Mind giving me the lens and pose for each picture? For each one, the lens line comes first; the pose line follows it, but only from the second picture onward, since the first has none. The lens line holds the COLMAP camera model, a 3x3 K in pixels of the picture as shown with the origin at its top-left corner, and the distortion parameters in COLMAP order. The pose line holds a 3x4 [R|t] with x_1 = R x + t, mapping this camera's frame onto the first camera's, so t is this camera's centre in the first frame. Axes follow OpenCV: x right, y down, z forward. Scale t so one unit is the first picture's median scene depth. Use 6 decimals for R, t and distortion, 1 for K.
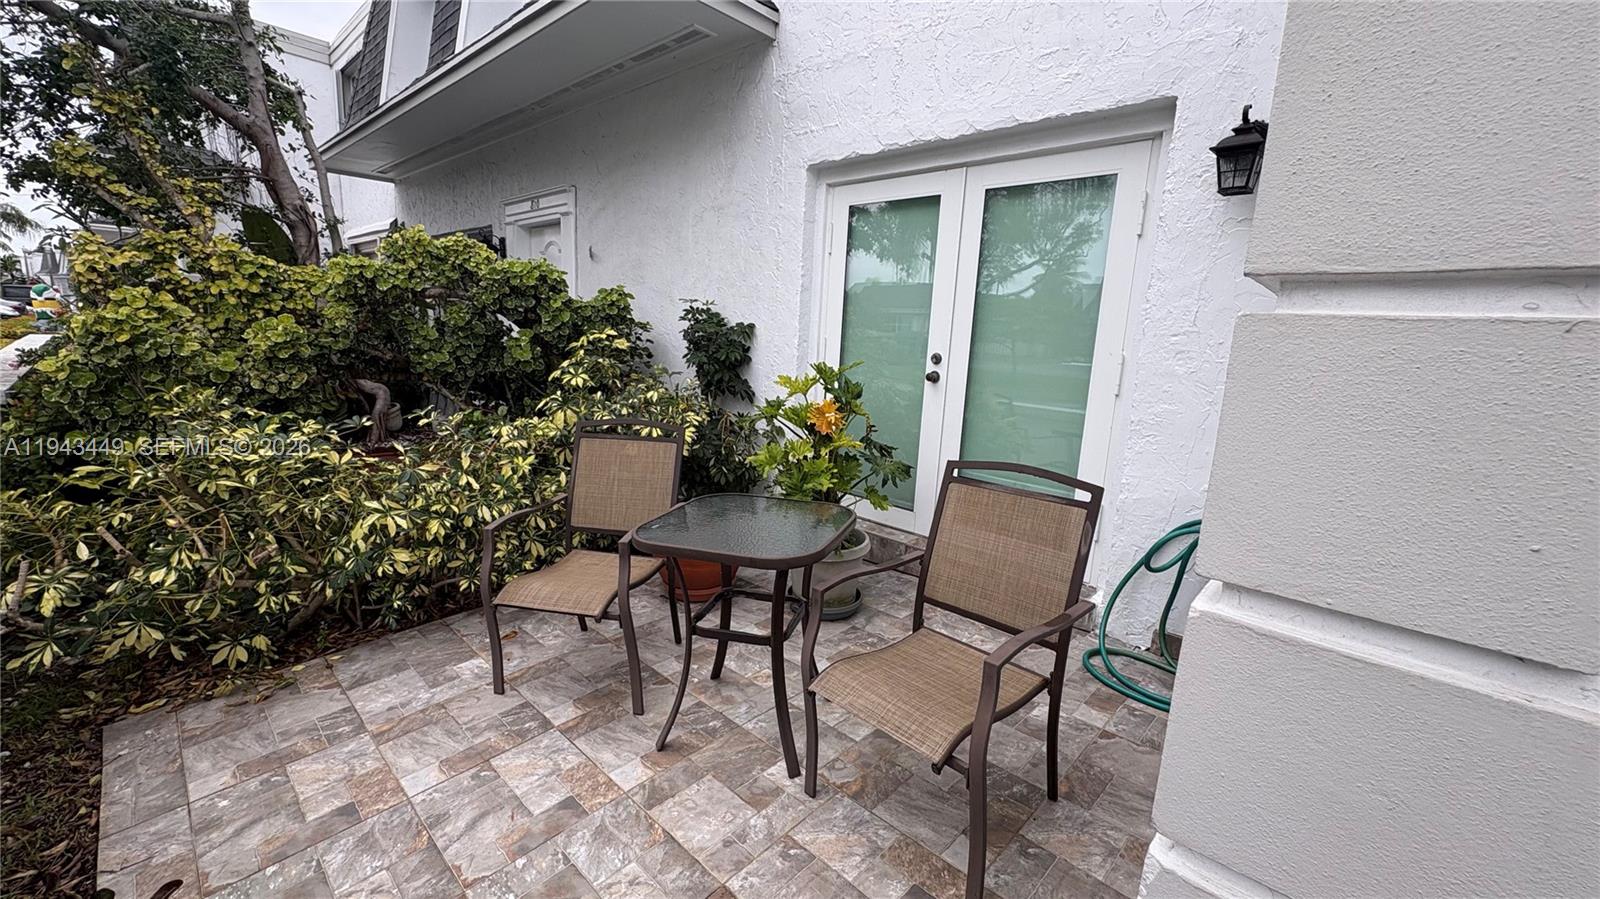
lens RADIAL K [[637.4, 0, 801.5], [0, 637.4, 446.8], [0, 0, 1]] dist [0.001585, -0.000034]
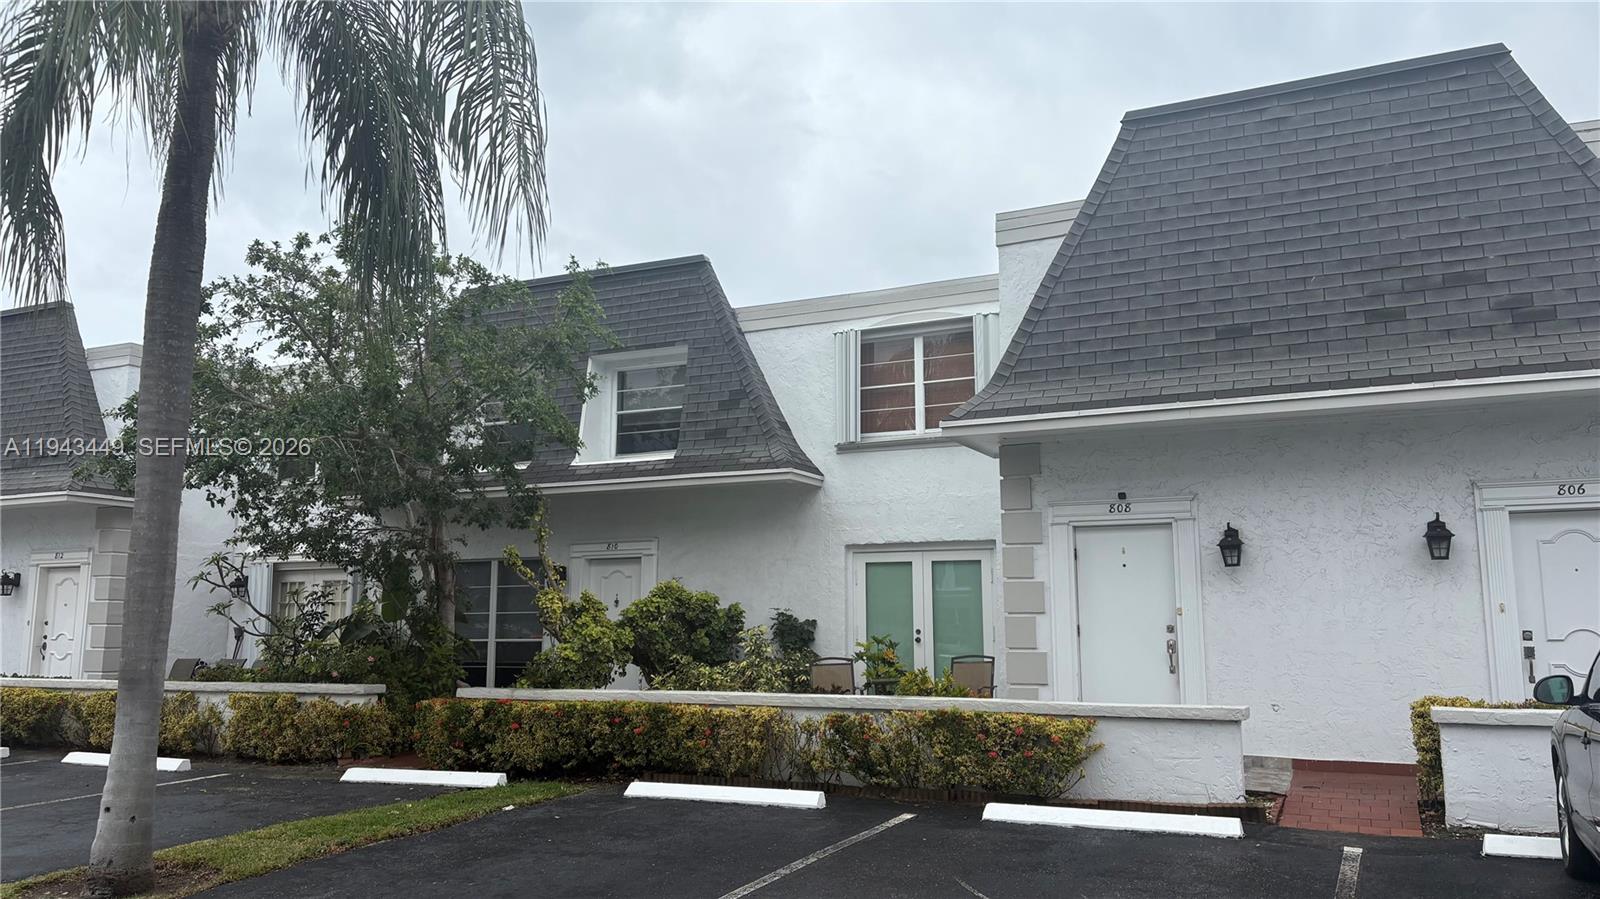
lens RADIAL K [[1184.1, 0, 790.1], [0, 1184.1, 458.4], [0, 0, 1]] dist [0.057839, -0.050743]
pose [[0.954116, -0.008823, 0.299306, -1.346039], [0.101294, 0.950146, -0.294892, 0.430372], [-0.281783, 0.311679, 0.907444, -2.623588]]
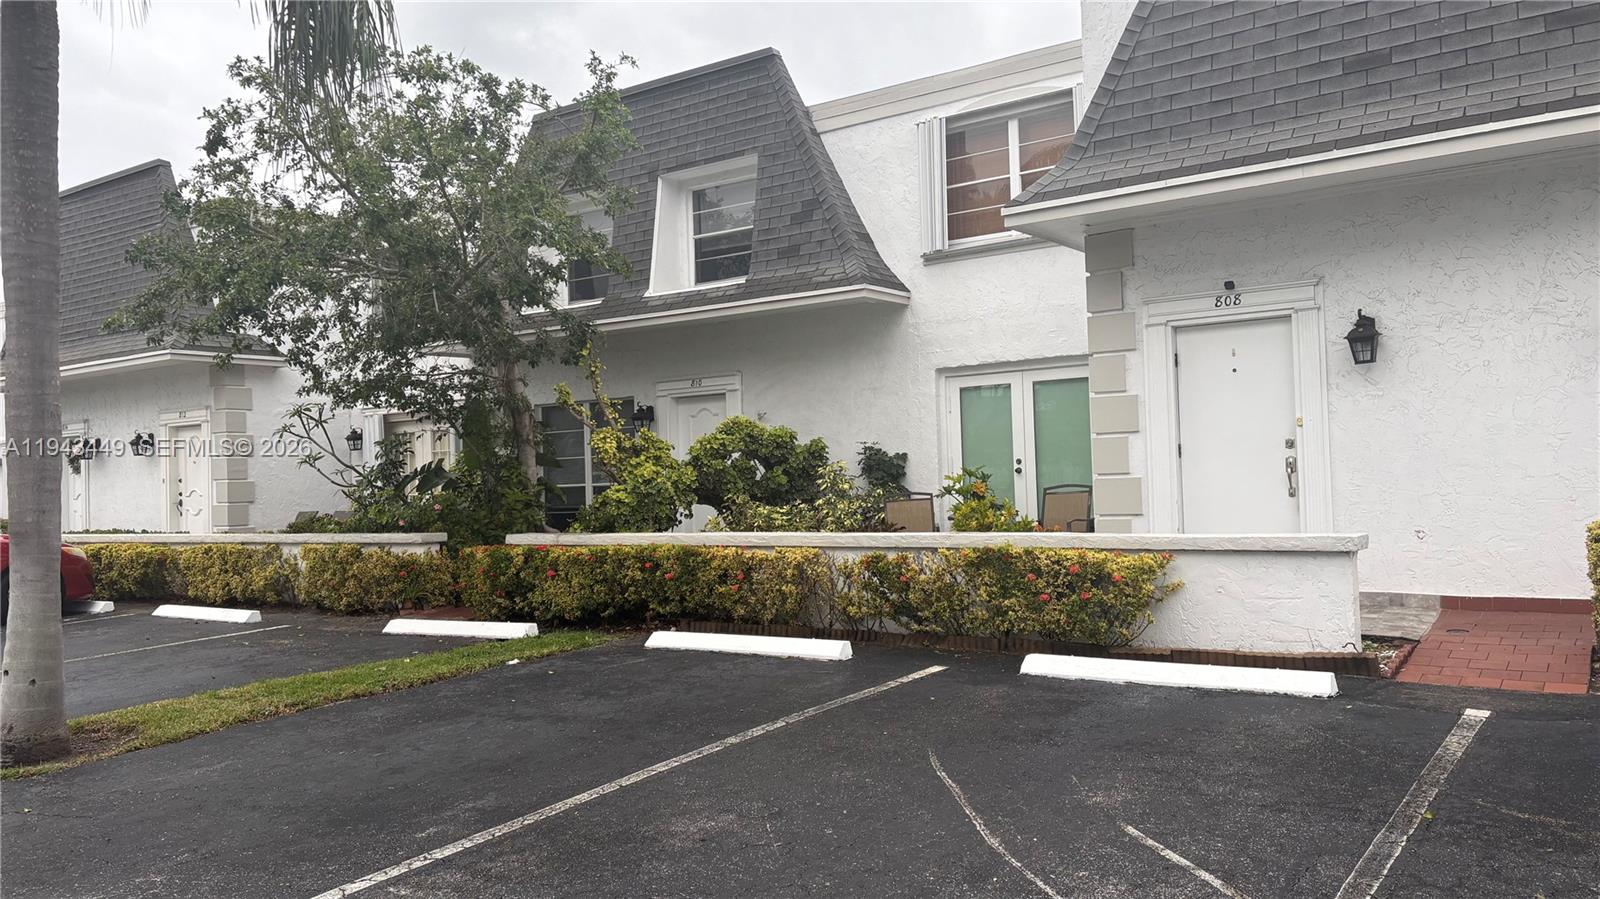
lens RADIAL K [[1184.1, 0, 807.3], [0, 1184.1, 448.1], [0, 0, 1]] dist [0.057839, -0.050743]
pose [[0.987203, -0.079592, 0.138188, -0.871855], [0.105781, 0.975290, -0.193958, 0.432595], [-0.119336, 0.206093, 0.971228, -2.321921]]
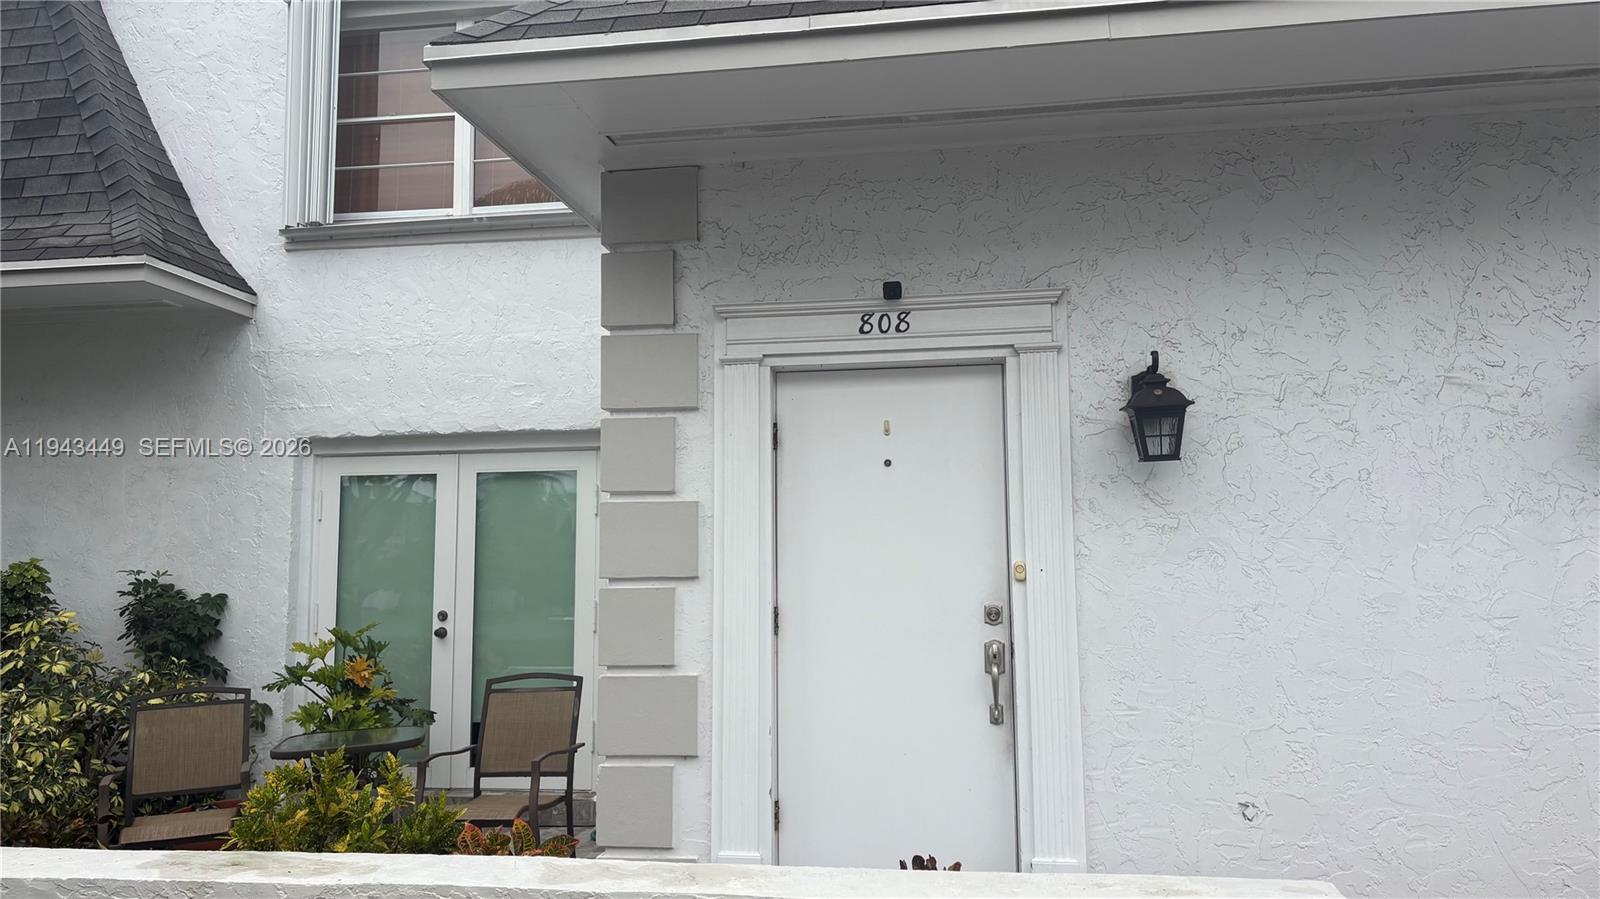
lens RADIAL K [[1184.1, 0, 797.4], [0, 1184.1, 462.6], [0, 0, 1]] dist [0.057839, -0.050743]
pose [[0.827211, 0.002042, 0.561888, -0.402492], [0.148194, 0.963794, -0.221674, 0.141030], [-0.541997, 0.266640, 0.796958, -0.957567]]
